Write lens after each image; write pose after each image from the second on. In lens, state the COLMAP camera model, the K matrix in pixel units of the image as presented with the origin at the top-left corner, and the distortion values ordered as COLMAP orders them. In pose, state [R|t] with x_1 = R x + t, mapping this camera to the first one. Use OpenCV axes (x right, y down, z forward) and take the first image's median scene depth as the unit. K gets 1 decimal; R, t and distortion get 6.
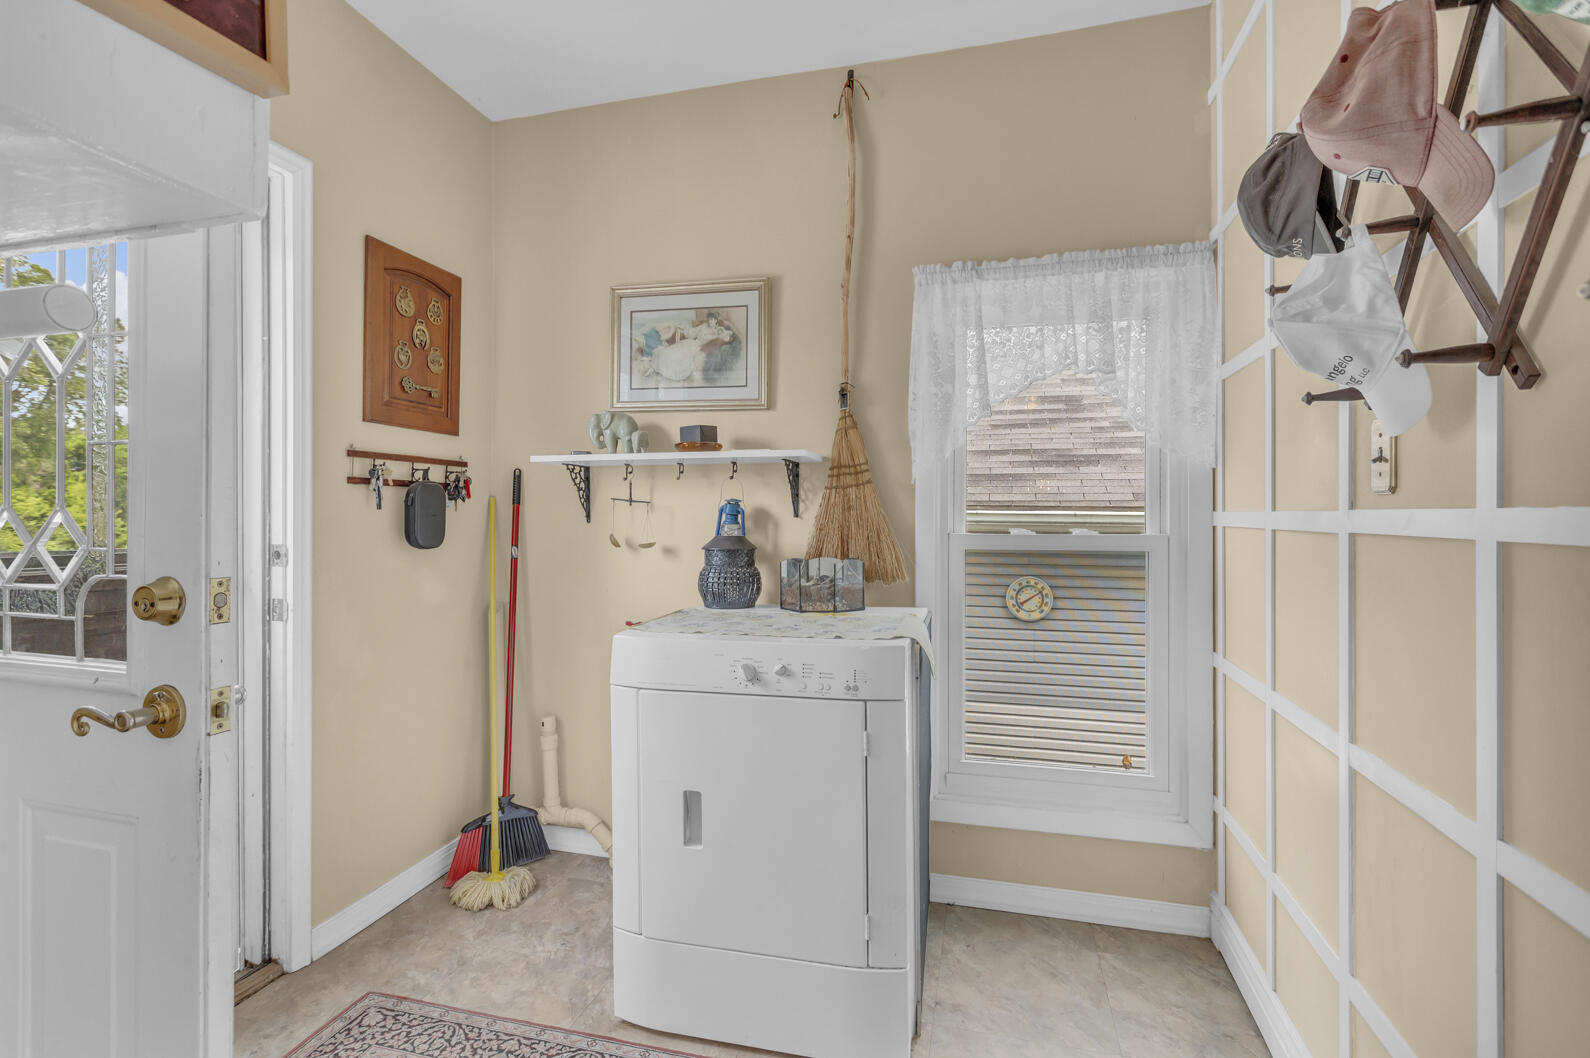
lens RADIAL K [[747.3, 0, 789.3], [0, 747.3, 522.9], [0, 0, 1]] dist [0.003399, 0.000866]
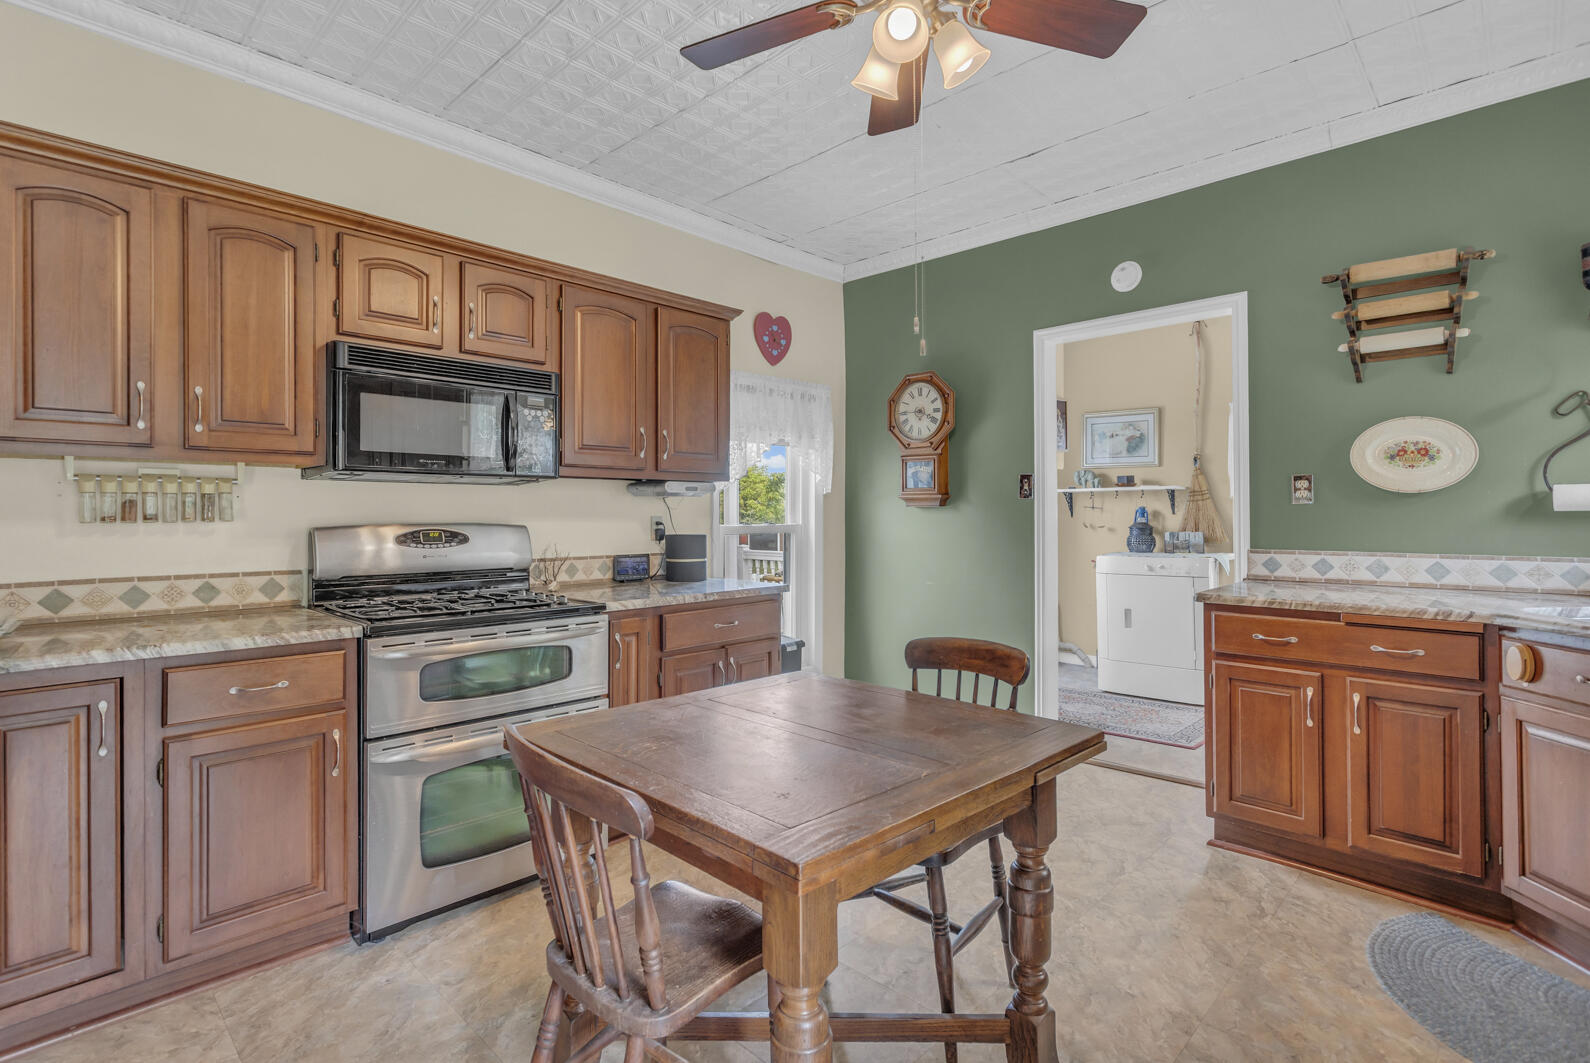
lens RADIAL K [[735.3, 0, 795.1], [0, 735.3, 509.9], [0, 0, 1]] dist [0.001034, 0.000008]
pose [[0.869707, -0.010917, -0.493448, 0.113396], [0.003380, 0.999864, -0.016164, 0.011373], [0.493557, 0.012390, 0.869625, -1.506619]]
